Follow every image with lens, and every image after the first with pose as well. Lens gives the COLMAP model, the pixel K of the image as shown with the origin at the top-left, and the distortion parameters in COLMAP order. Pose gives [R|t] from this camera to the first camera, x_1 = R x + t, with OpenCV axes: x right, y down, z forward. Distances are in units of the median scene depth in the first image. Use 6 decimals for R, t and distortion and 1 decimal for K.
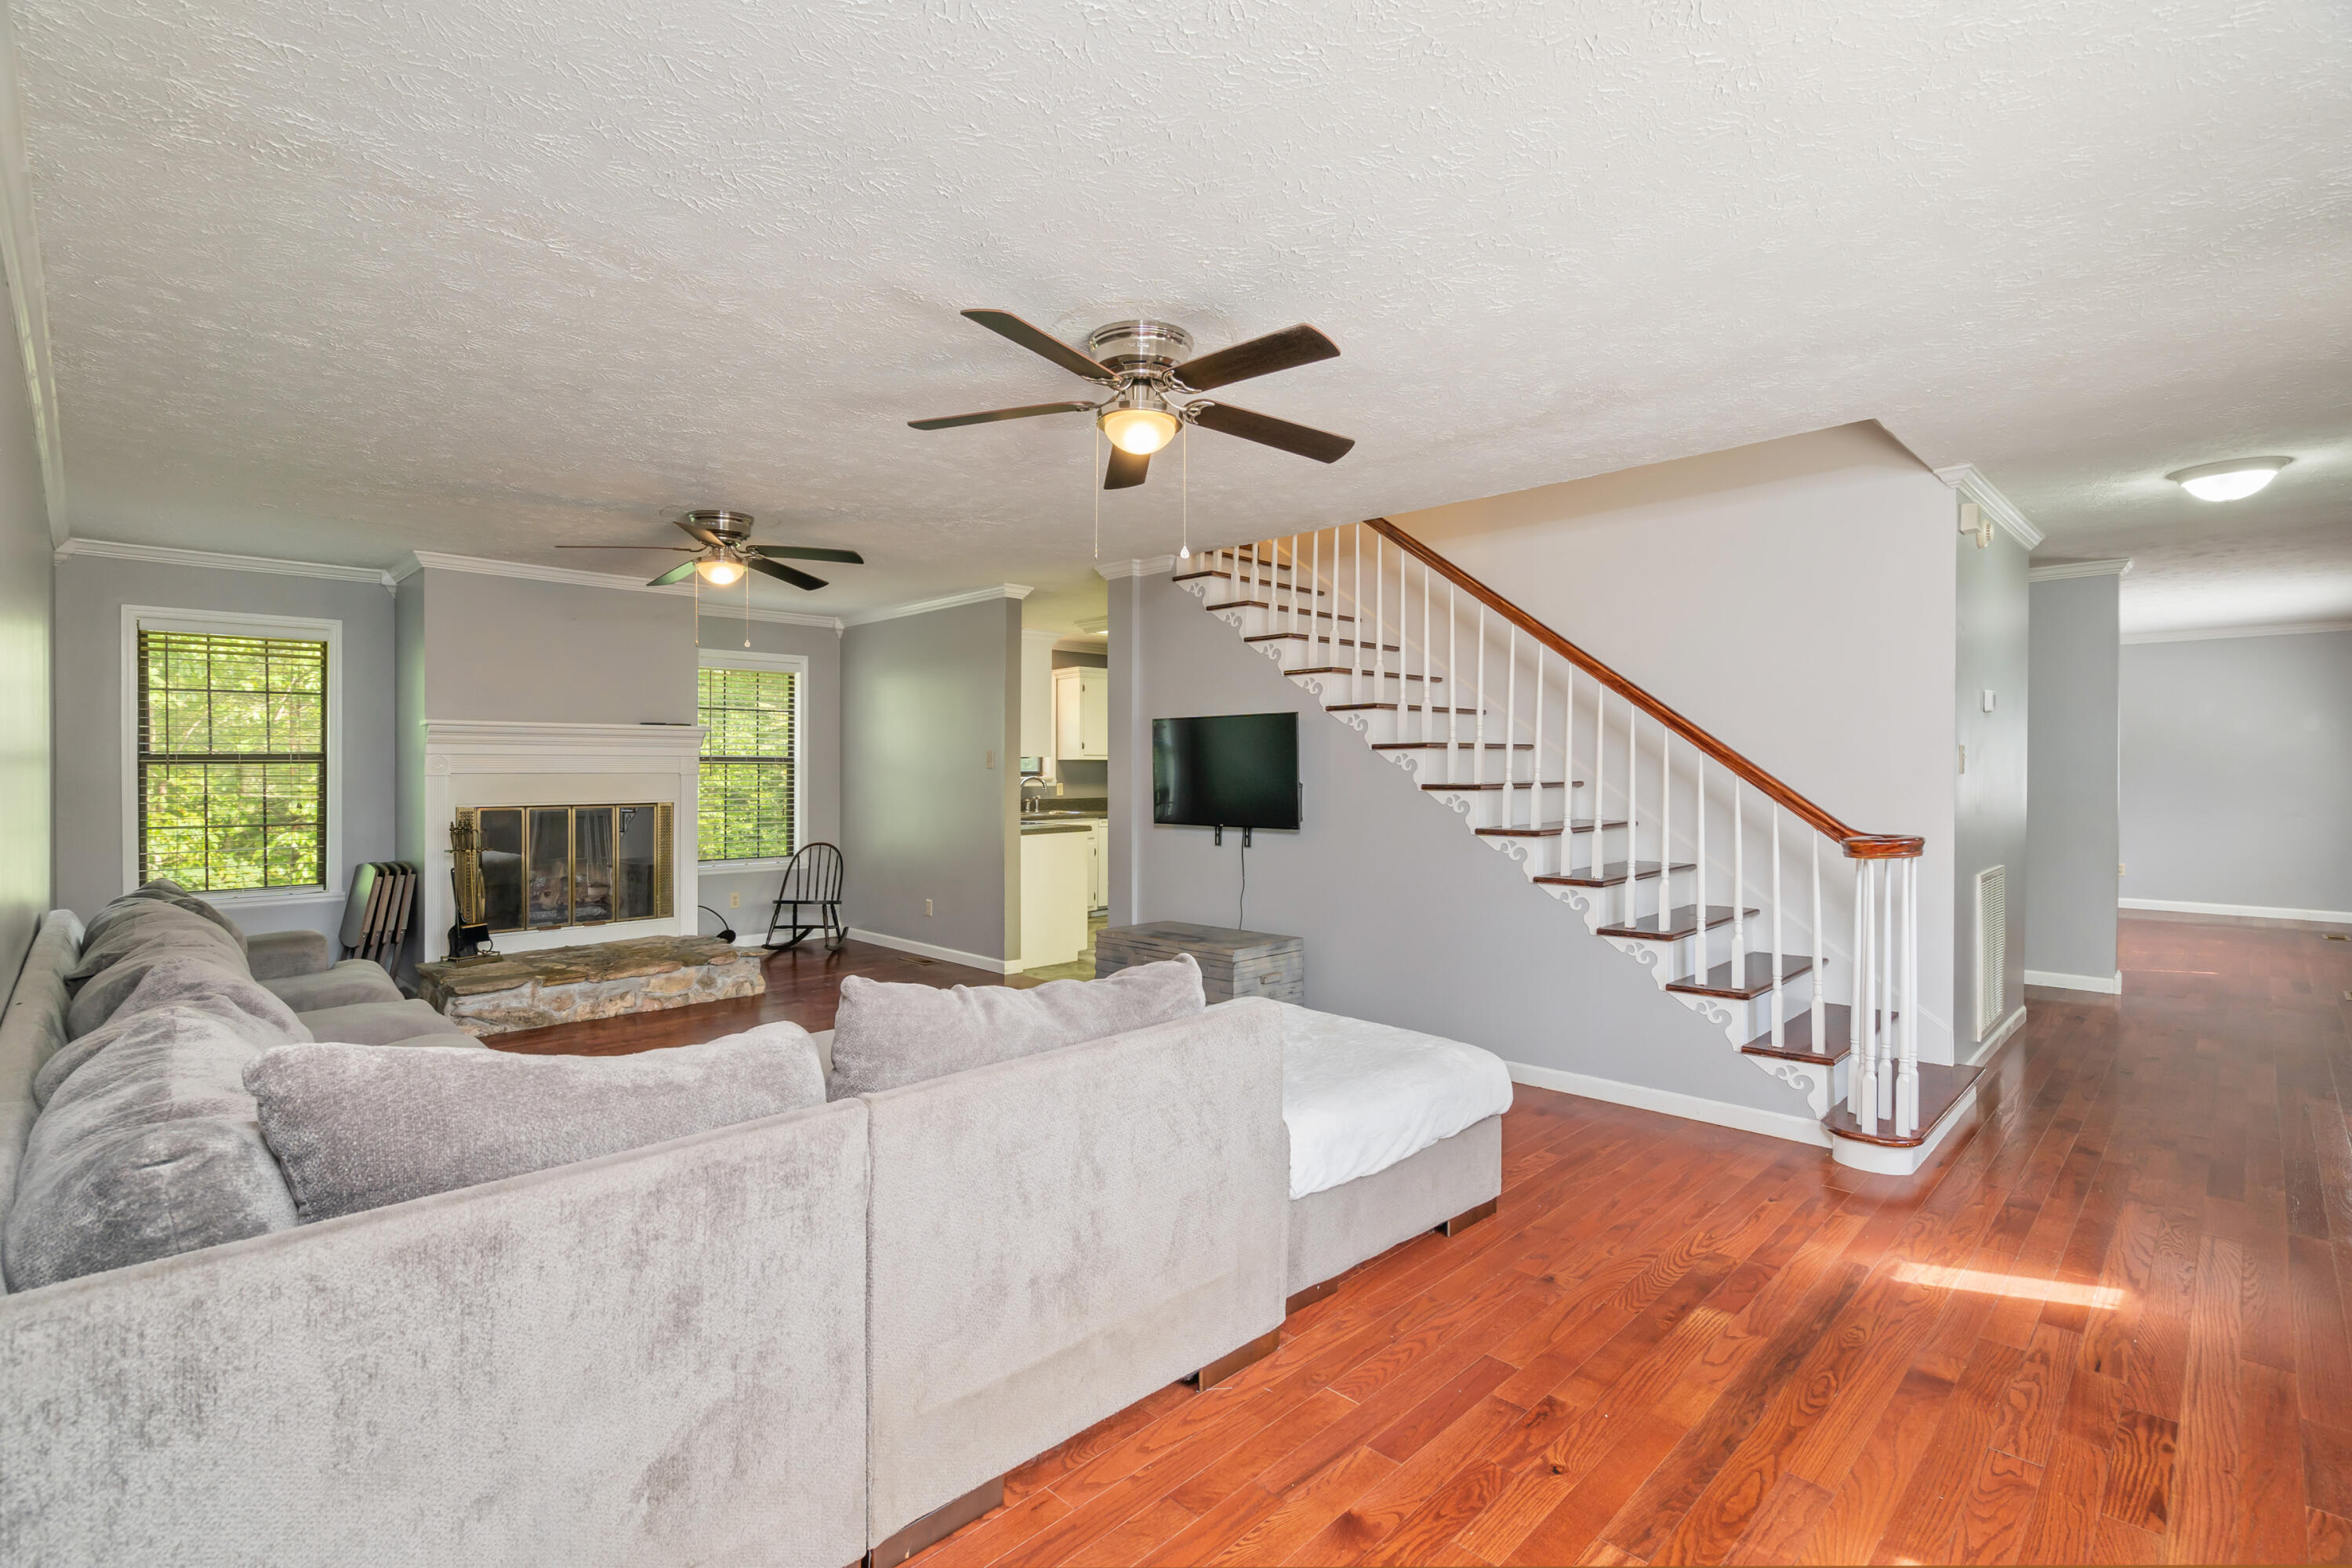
lens RADIAL K [[1073.2, 0, 1175.8], [0, 1073.2, 787.3], [0, 0, 1]] dist [-0.002772, 0.001595]
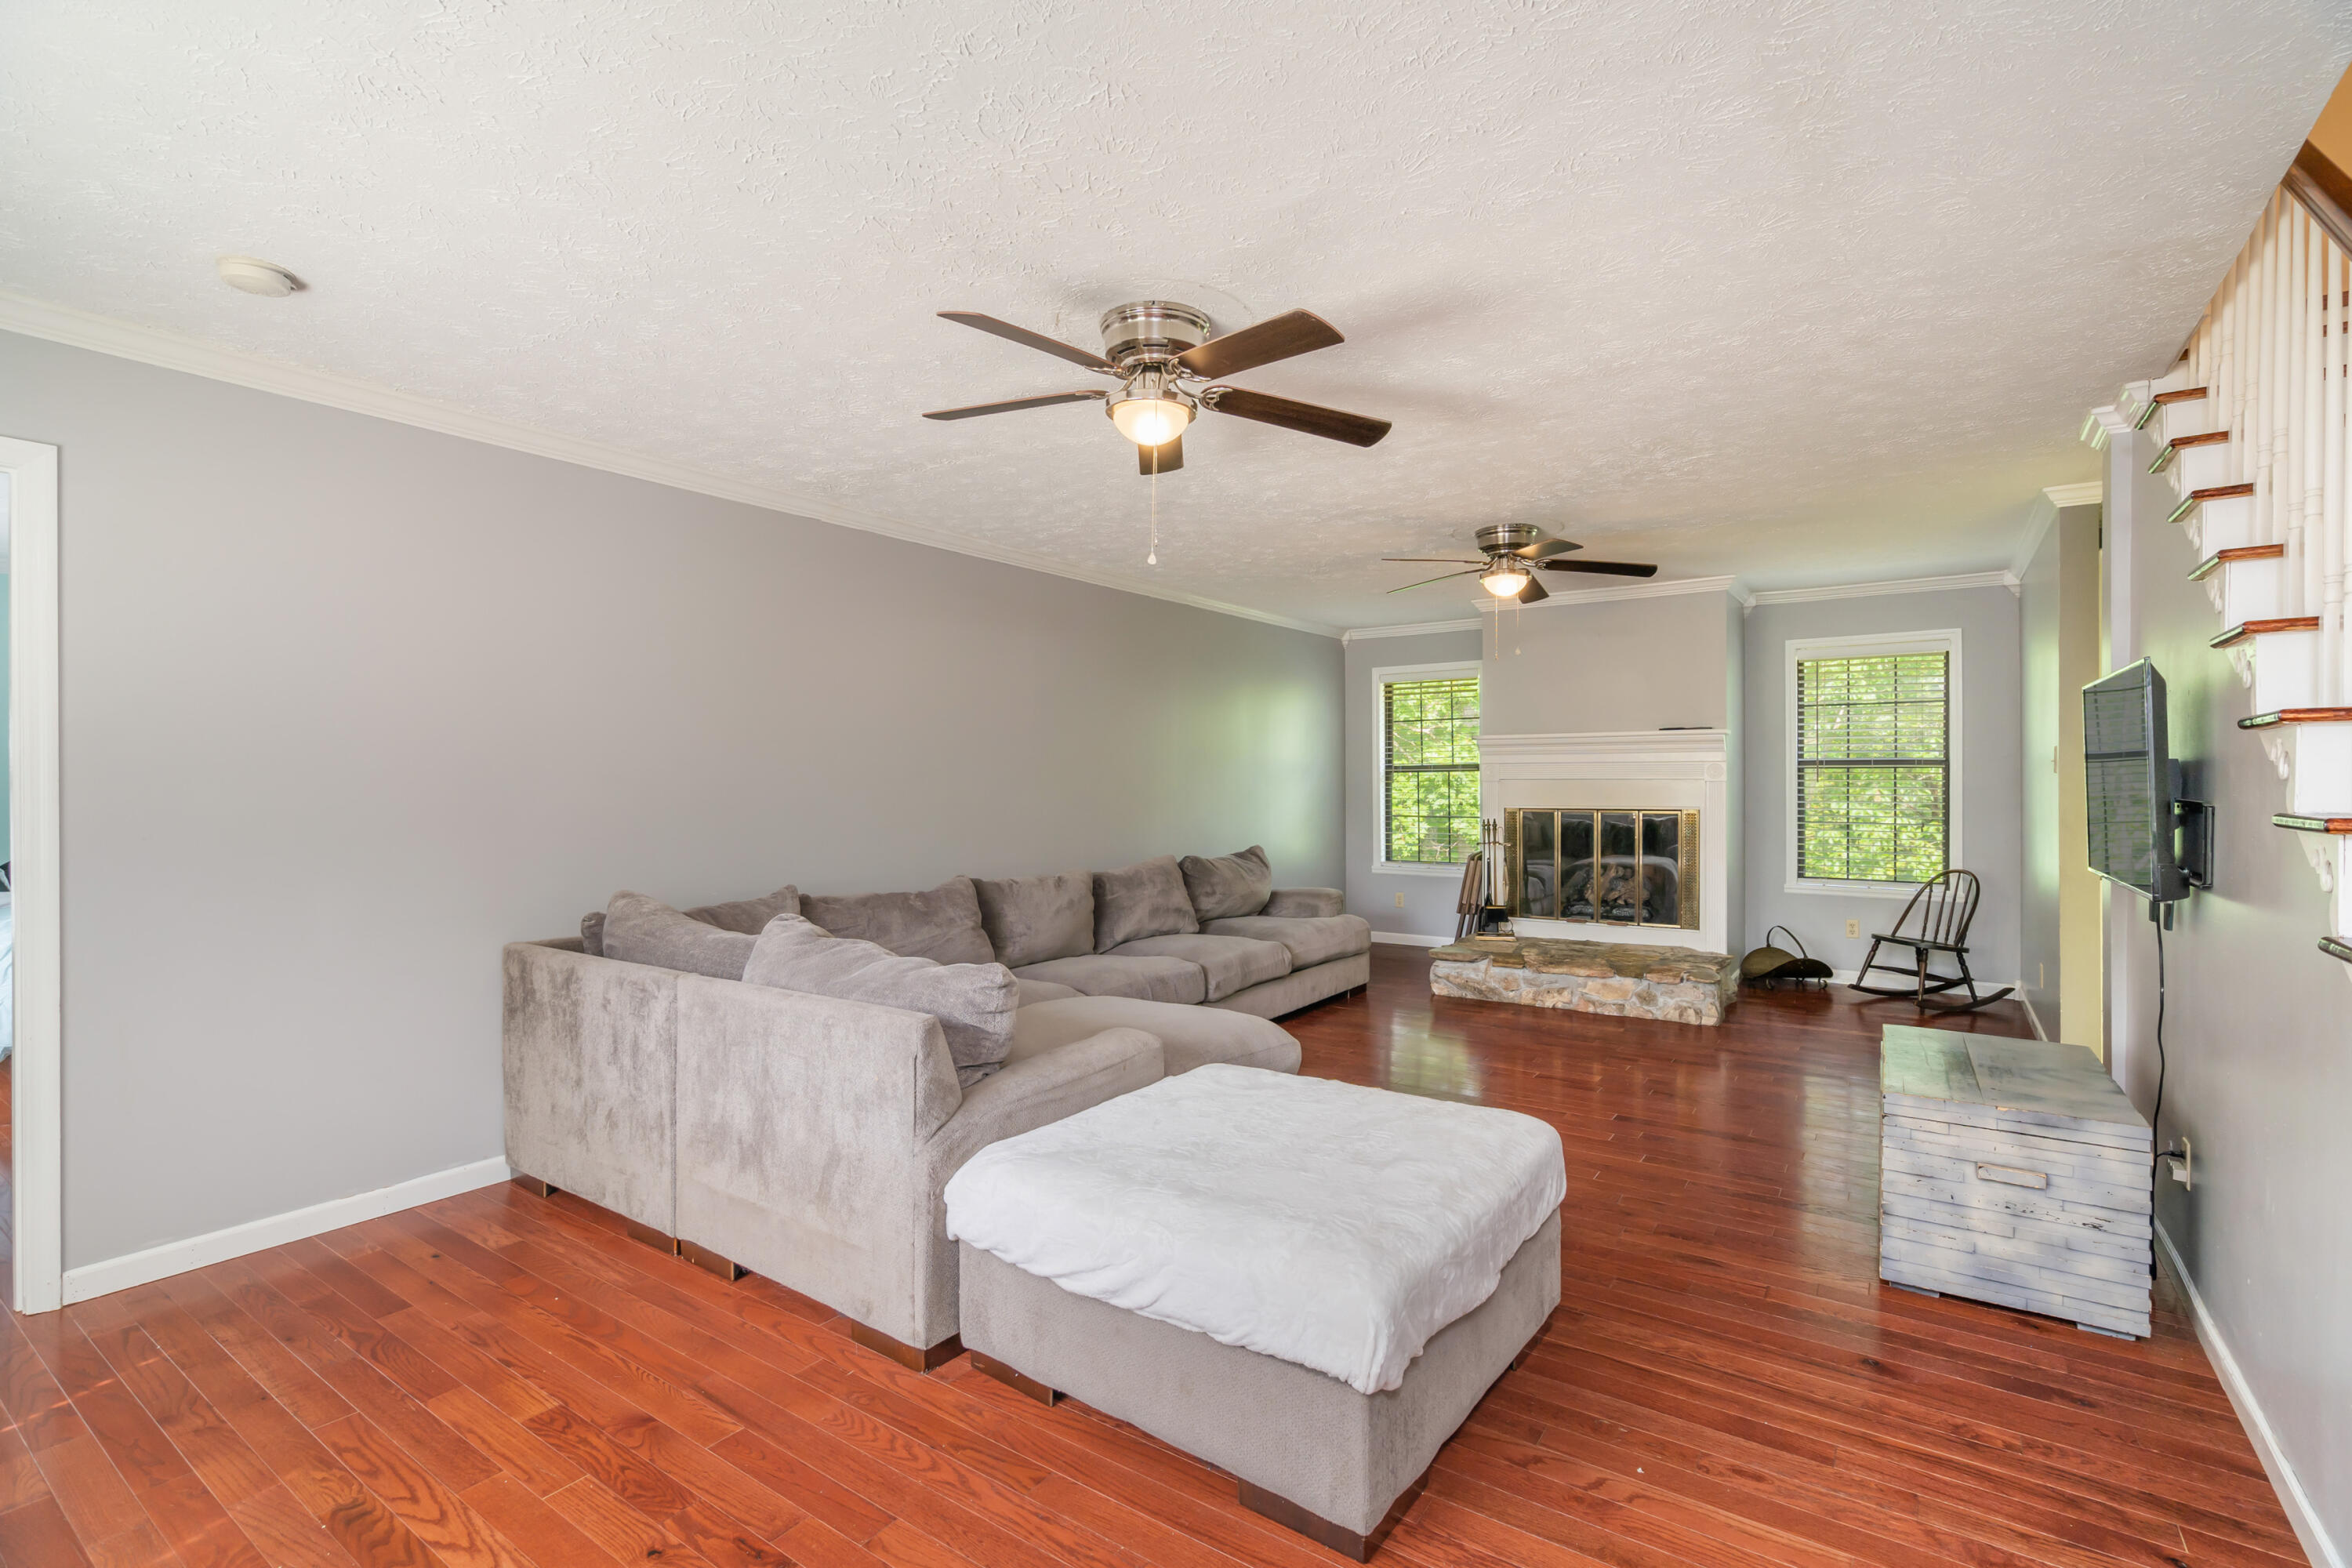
lens RADIAL K [[1073.2, 0, 1170.7], [0, 1073.2, 781.3], [0, 0, 1]] dist [-0.002772, 0.001595]
pose [[0.181408, 0.004168, -0.983399, 0.444445], [-0.012355, 0.999922, 0.001959, -0.008883], [0.983330, 0.011795, 0.181446, 0.420919]]
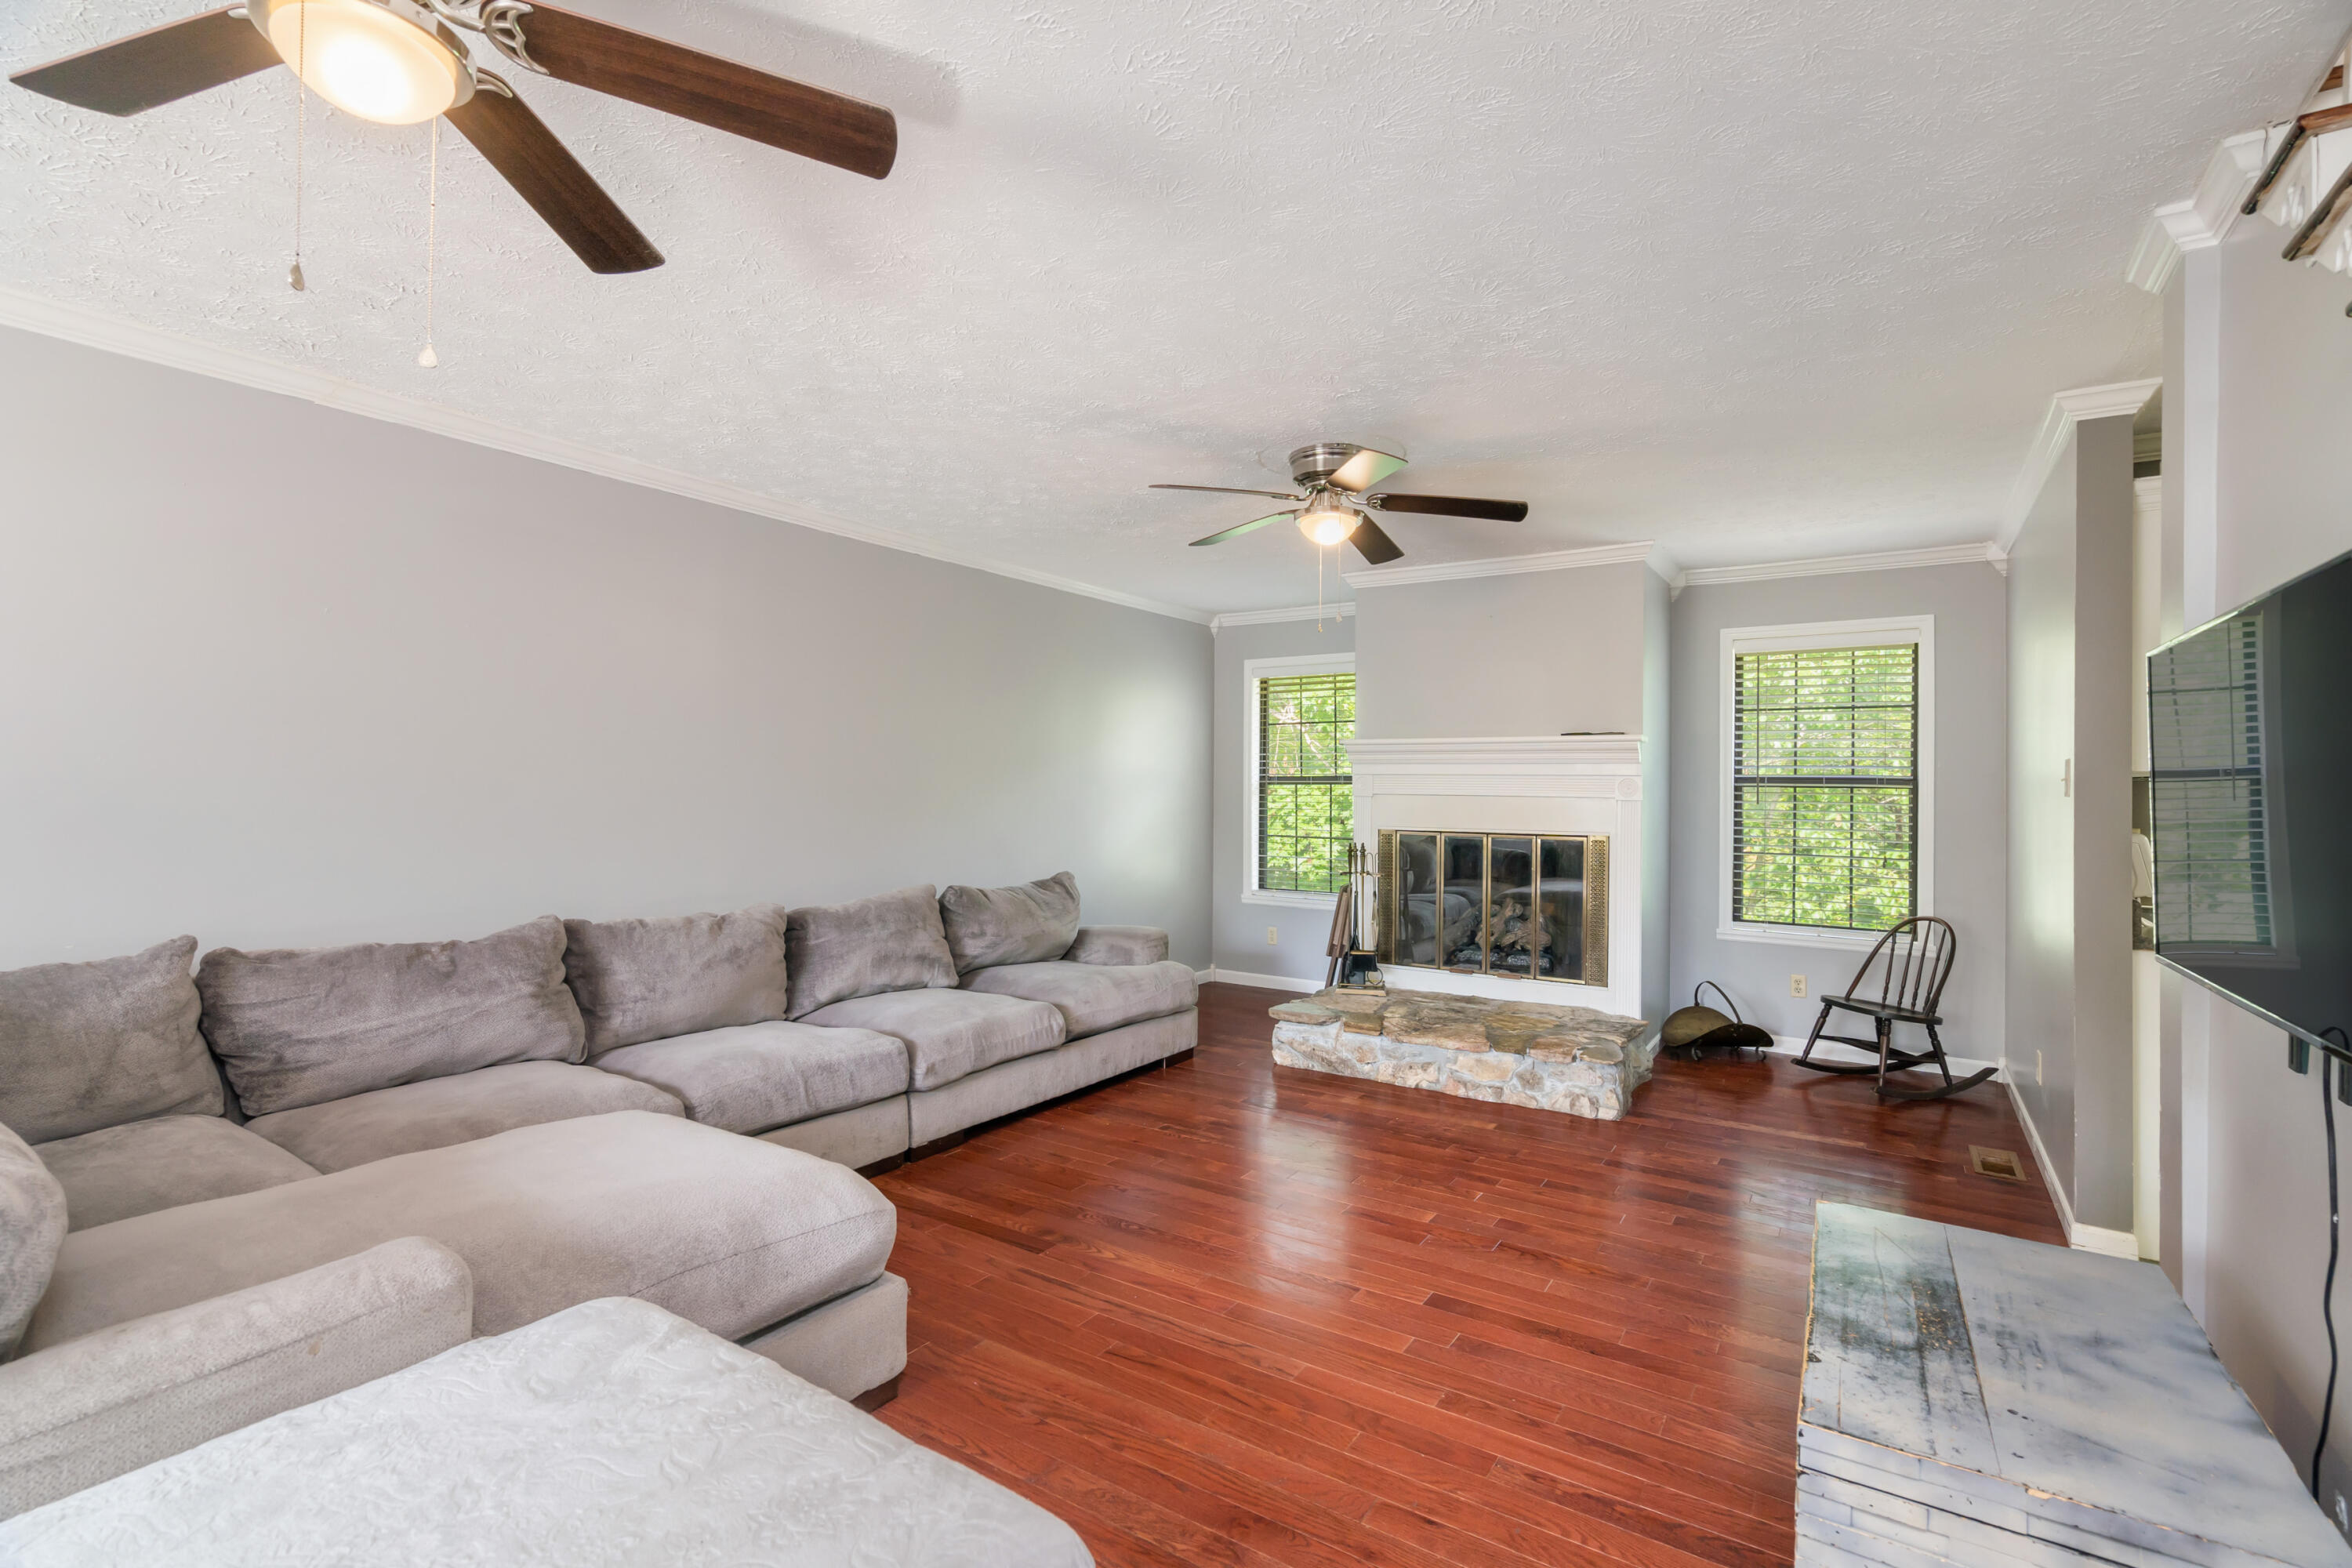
lens RADIAL K [[1073.2, 0, 1169.8], [0, 1073.2, 775.4], [0, 0, 1]] dist [-0.002772, 0.001595]
pose [[0.202645, -0.008046, -0.979219, 0.247447], [-0.028975, 0.999479, -0.014208, -0.010839], [0.978823, 0.031252, 0.202307, 0.623601]]
